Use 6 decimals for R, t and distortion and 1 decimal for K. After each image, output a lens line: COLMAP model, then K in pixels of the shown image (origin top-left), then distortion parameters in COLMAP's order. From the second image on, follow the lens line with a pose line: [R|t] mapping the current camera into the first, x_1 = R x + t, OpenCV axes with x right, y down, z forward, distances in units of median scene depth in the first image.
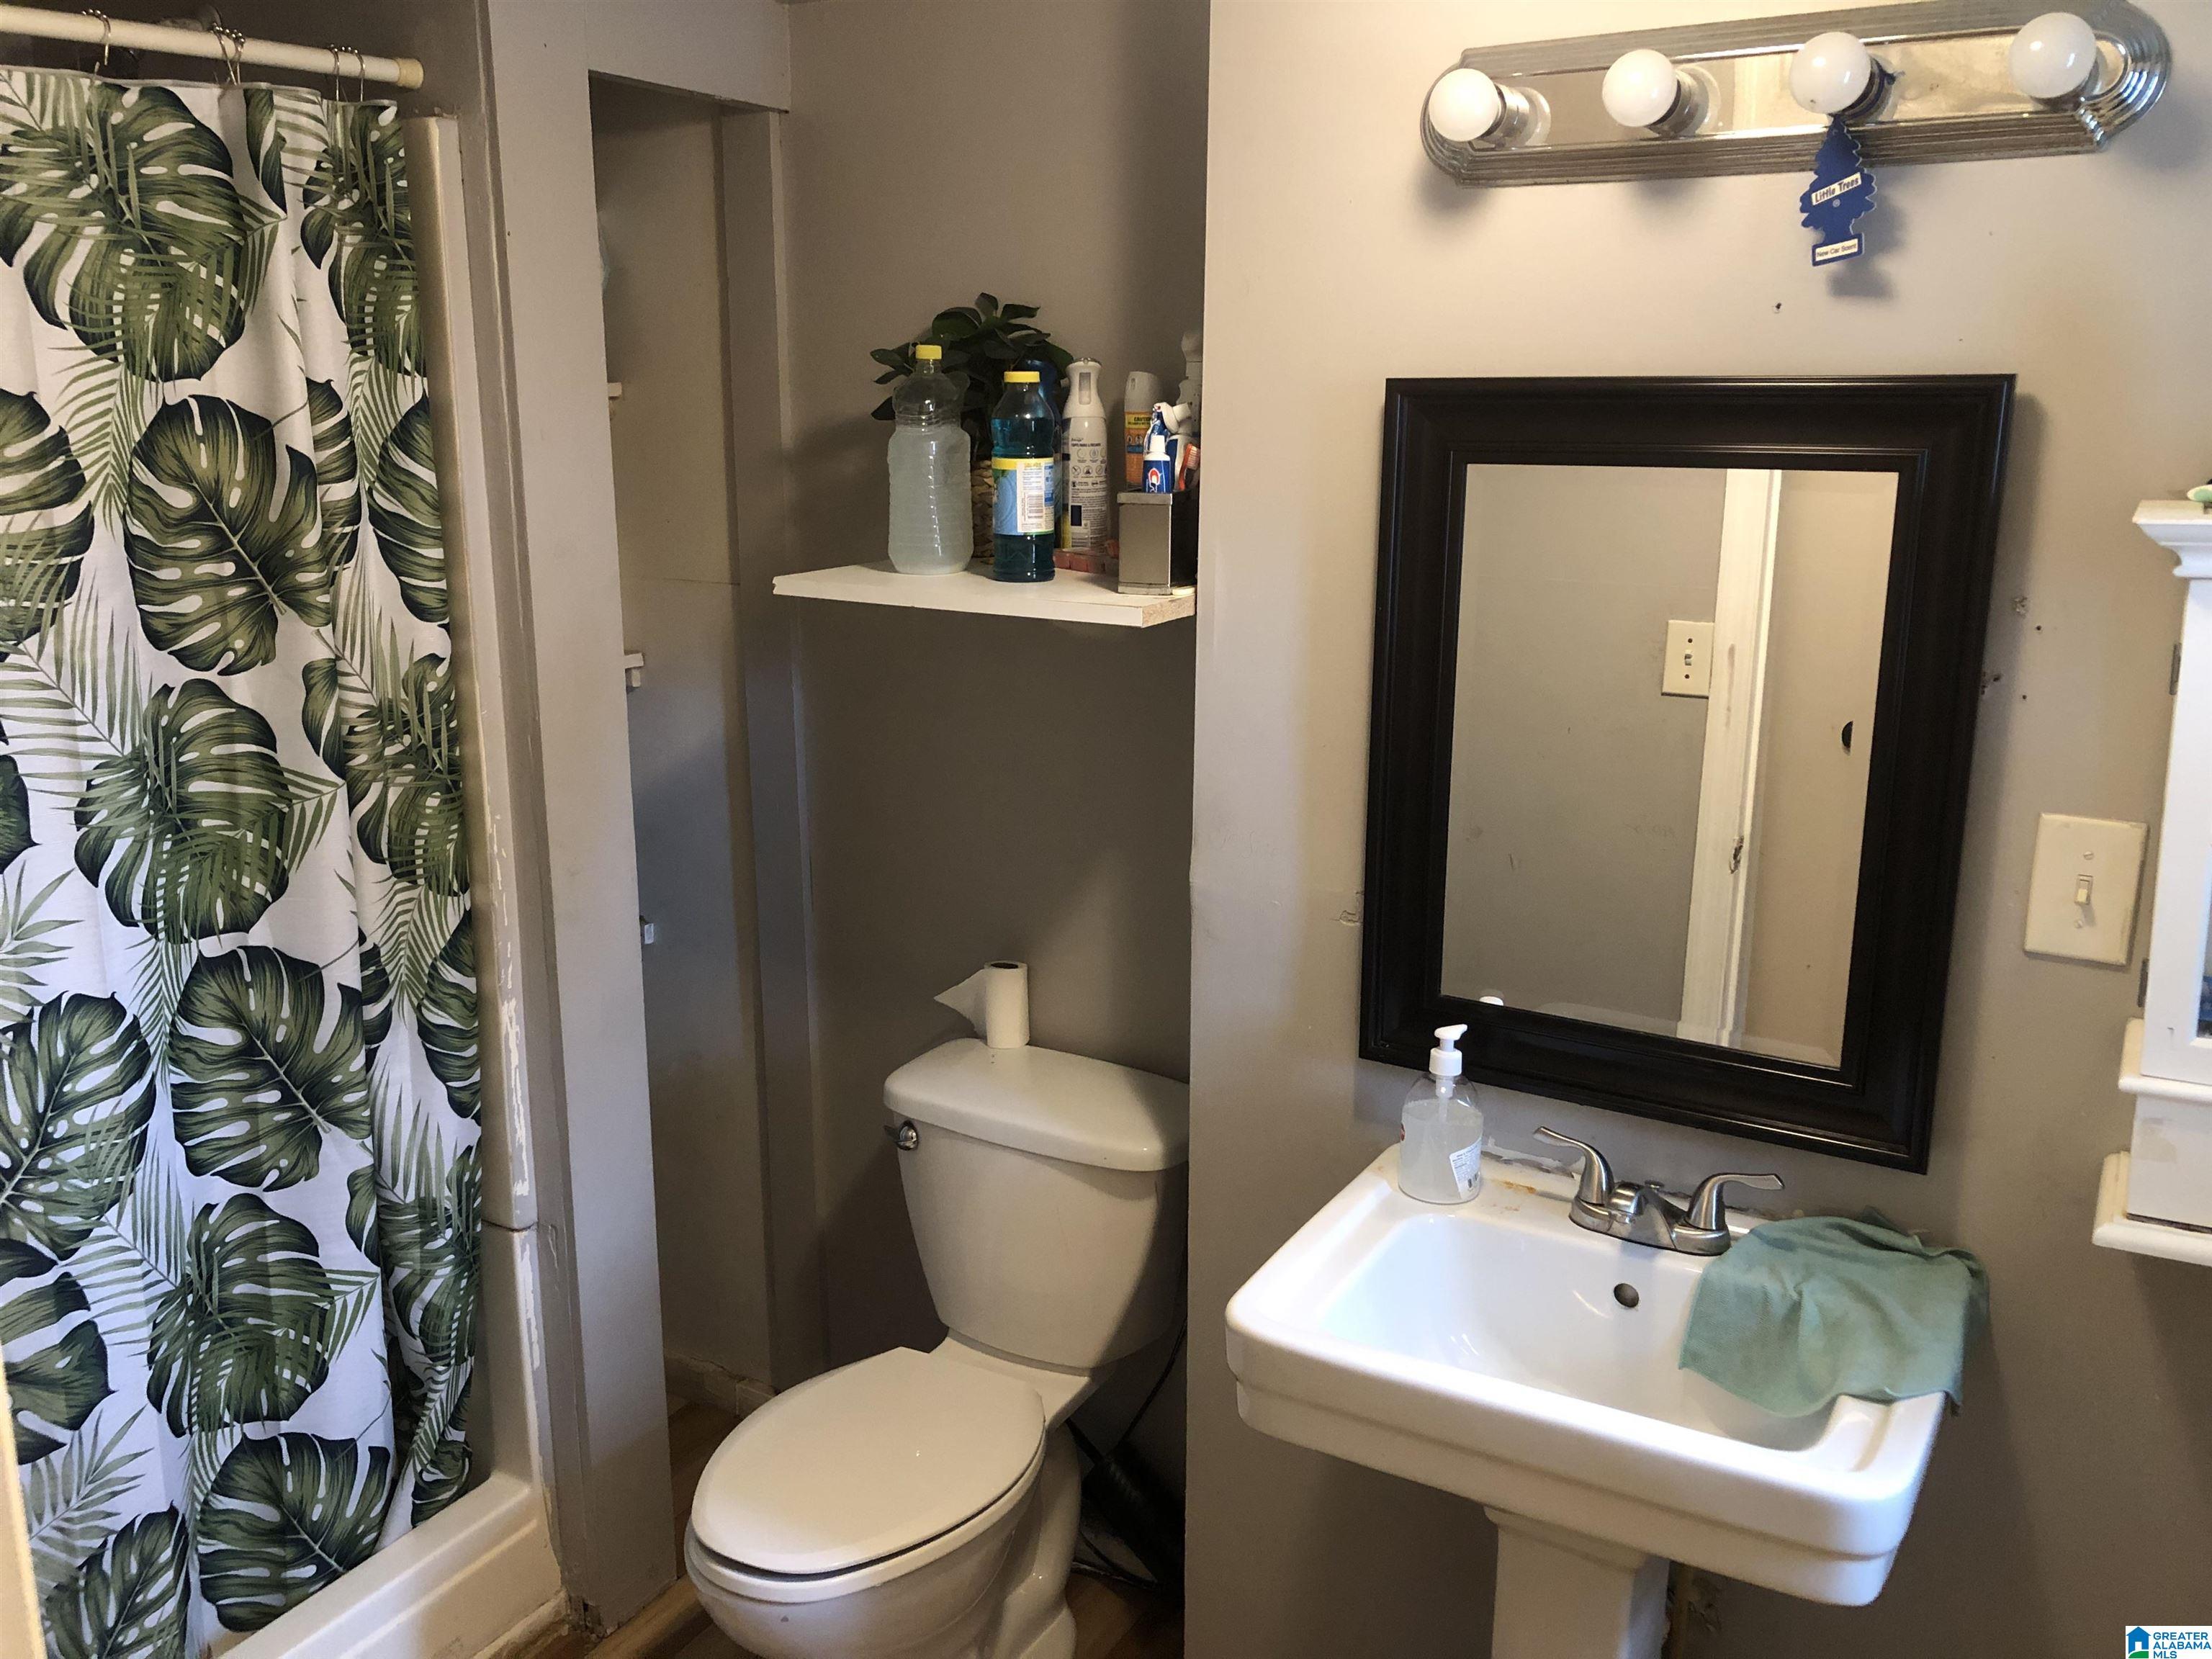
lens RADIAL K [[1802.3, 0, 1101.5], [0, 1802.3, 826.6], [0, 0, 1]] dist [0.048463, -0.049545]
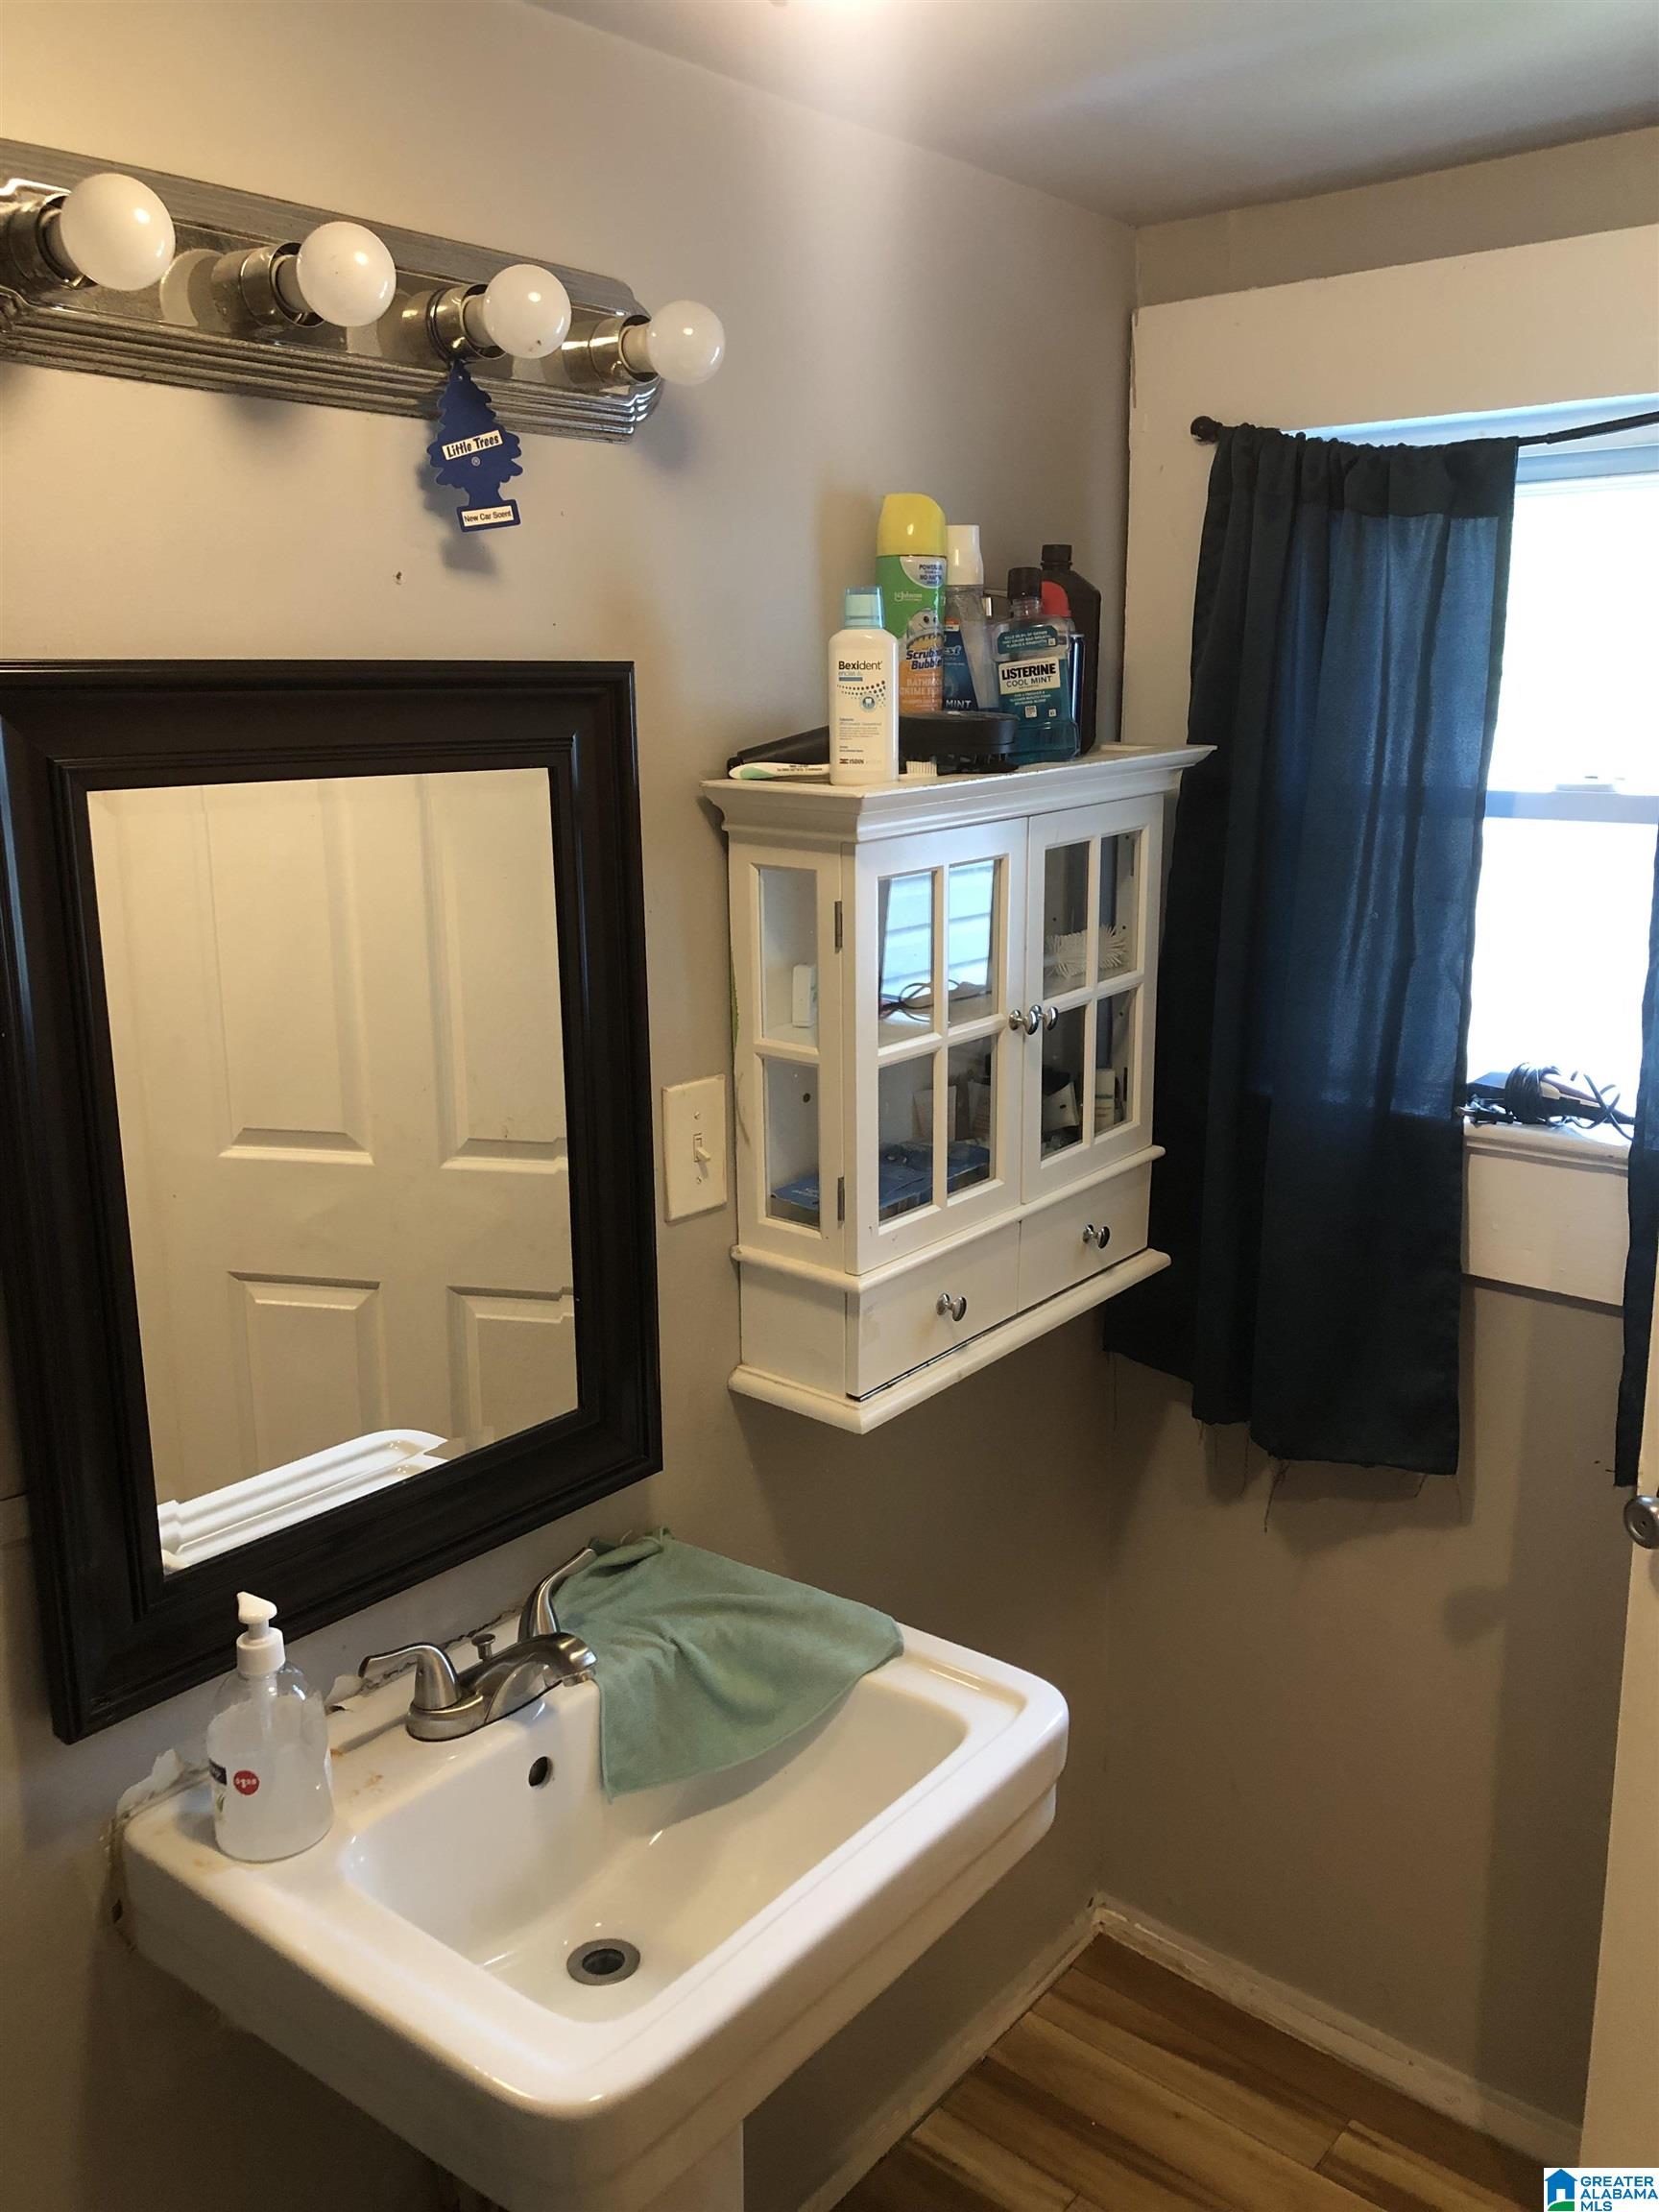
lens RADIAL K [[1802.3, 0, 824.1], [0, 1802.3, 1107.7], [0, 0, 1]] dist [0.048463, -0.049545]
pose [[0.163424, -0.223835, 0.960828, -0.461415], [0.251455, 0.951206, 0.178824, -0.159685], [-0.953972, 0.212381, 0.211734, 0.711844]]
